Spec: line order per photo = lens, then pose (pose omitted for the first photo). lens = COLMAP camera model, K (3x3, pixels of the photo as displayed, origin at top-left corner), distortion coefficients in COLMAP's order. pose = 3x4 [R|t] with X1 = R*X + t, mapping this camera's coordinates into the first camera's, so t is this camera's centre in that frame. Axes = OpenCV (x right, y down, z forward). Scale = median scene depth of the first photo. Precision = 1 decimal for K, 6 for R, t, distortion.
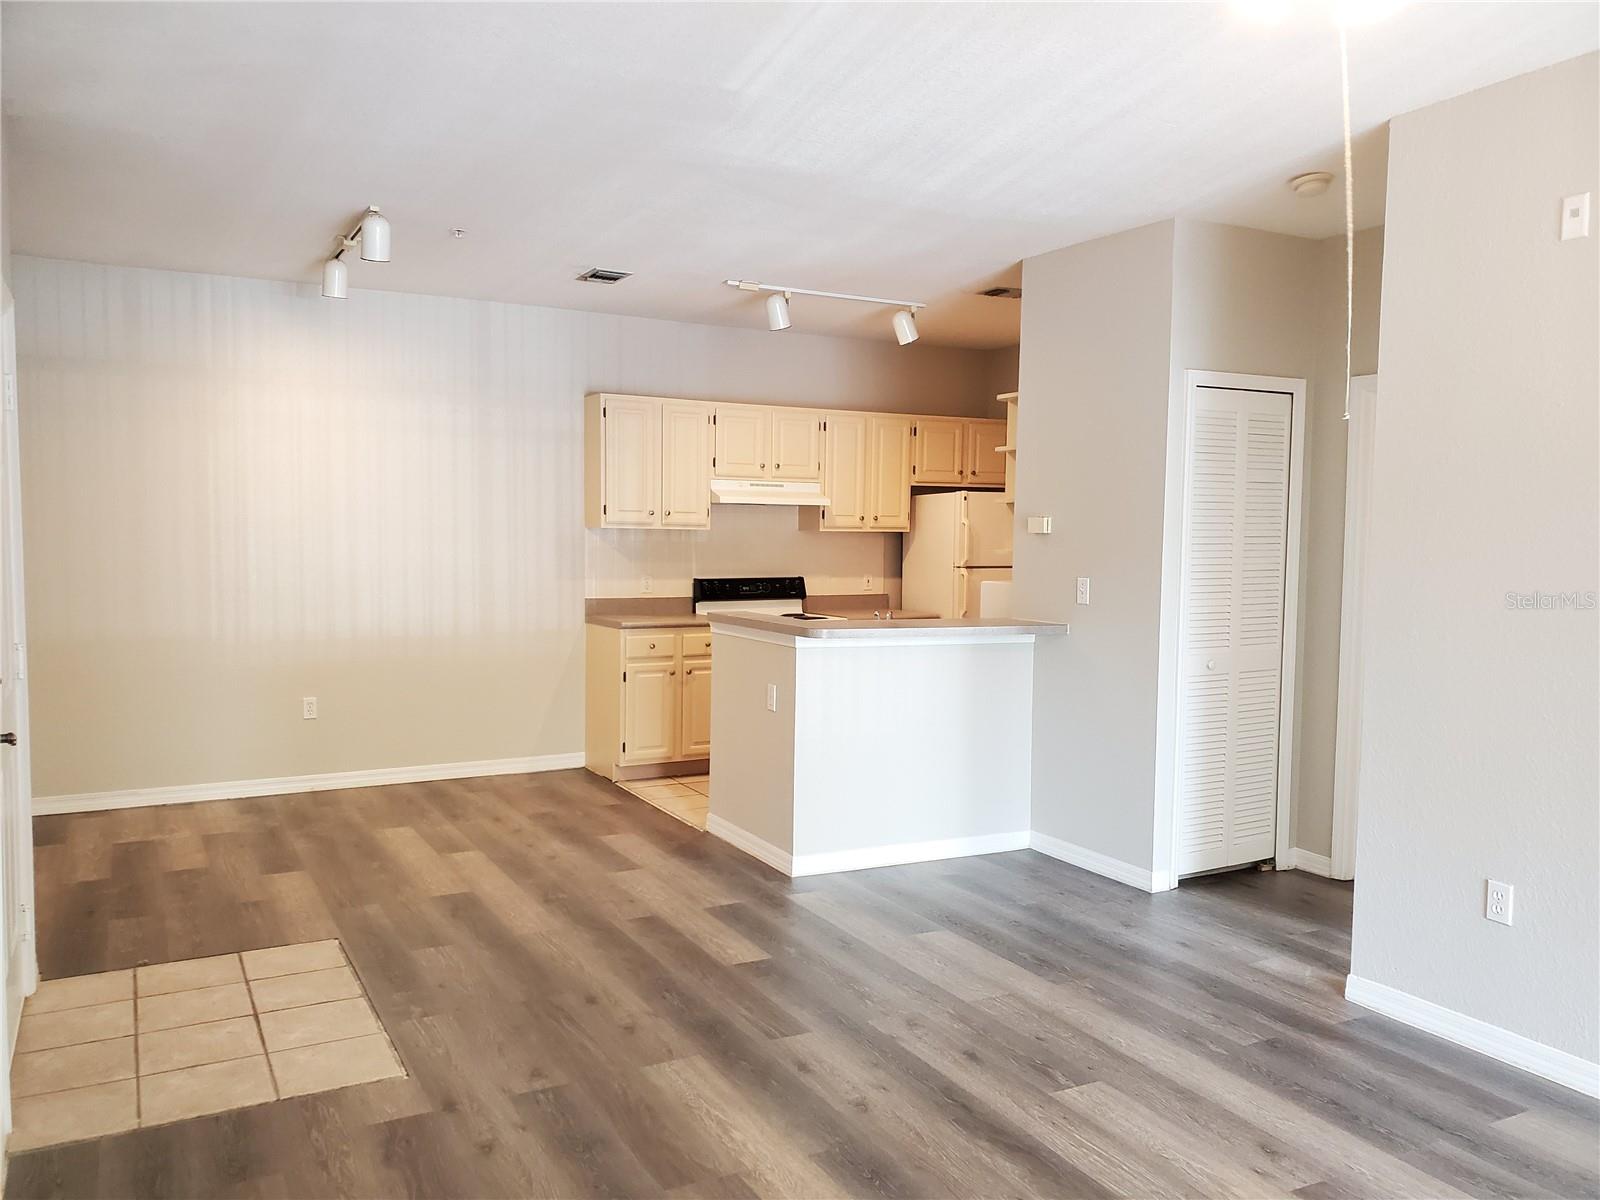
lens RADIAL K [[1224.7, 0, 779.8], [0, 1224.7, 606.1], [0, 0, 1]] dist [0.010868, -0.001190]
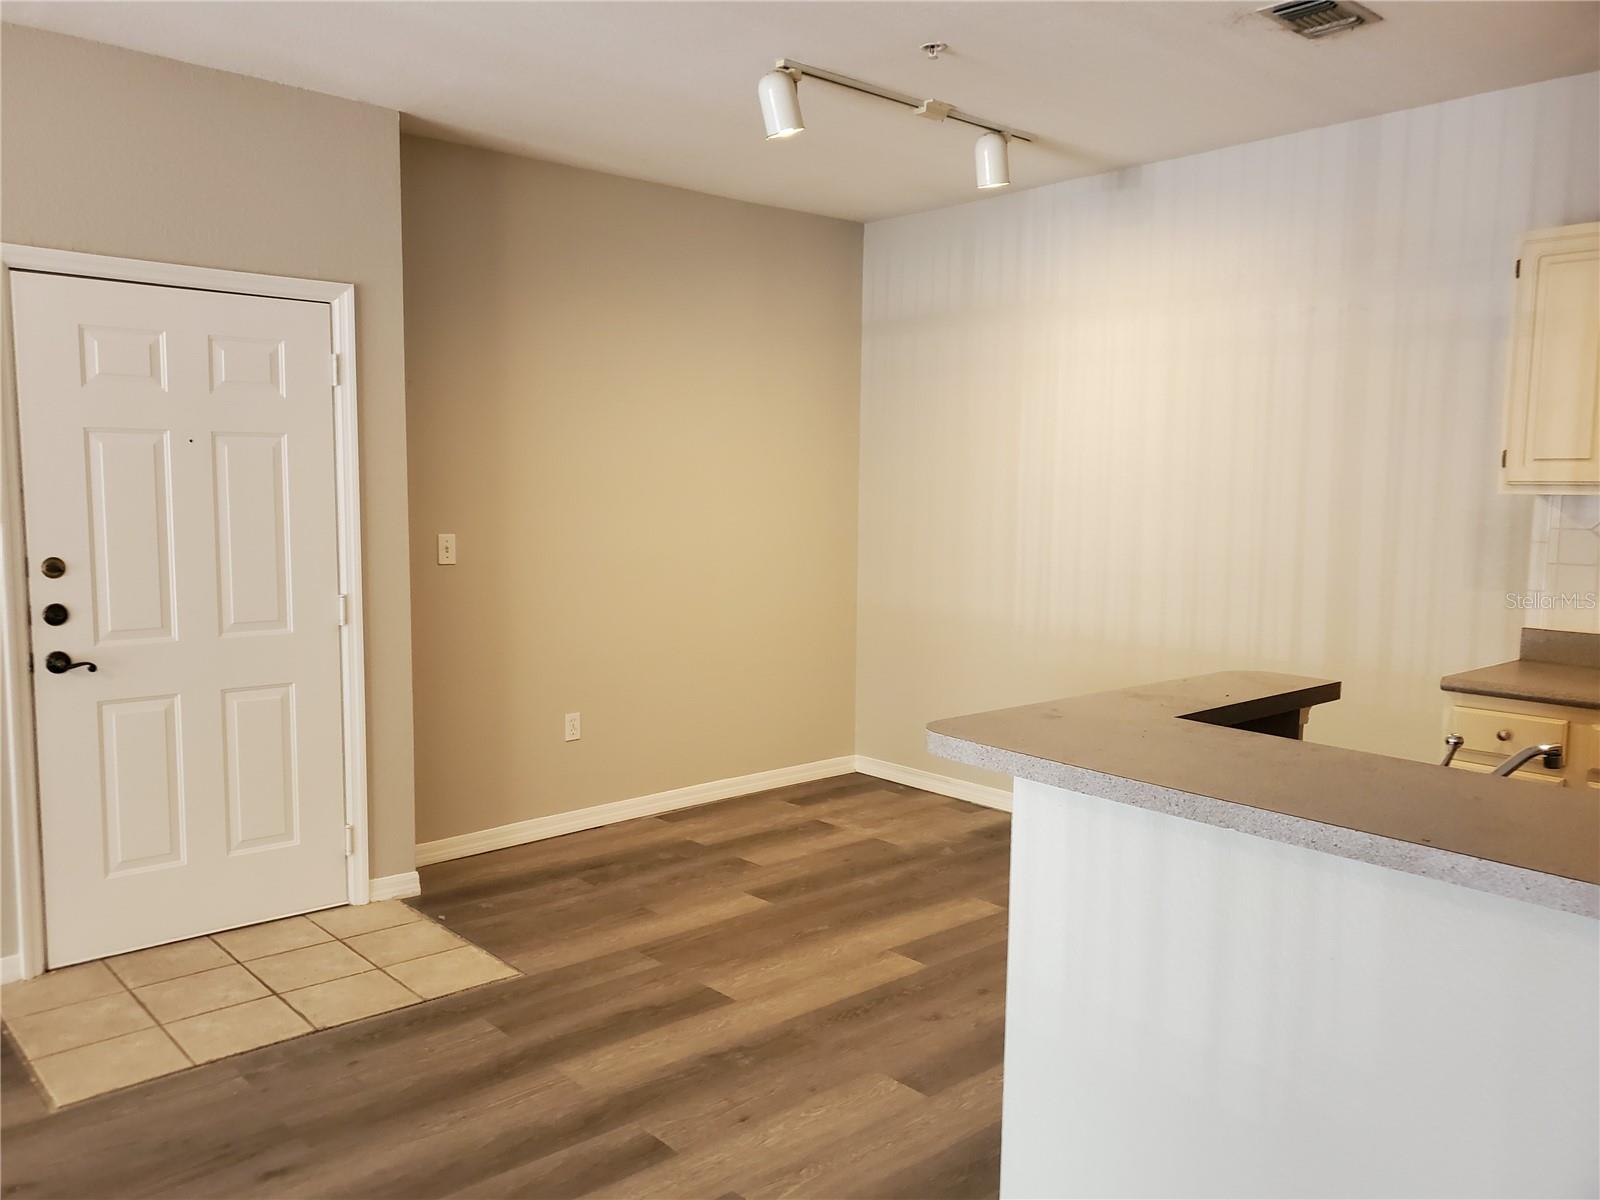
lens RADIAL K [[1224.7, 0, 779.8], [0, 1224.7, 606.1], [0, 0, 1]] dist [0.010868, -0.001190]
pose [[0.231967, 0.089499, -0.968598, 0.283134], [-0.063018, 0.995049, 0.076851, -0.035846], [0.970680, 0.043212, 0.236458, 0.555873]]
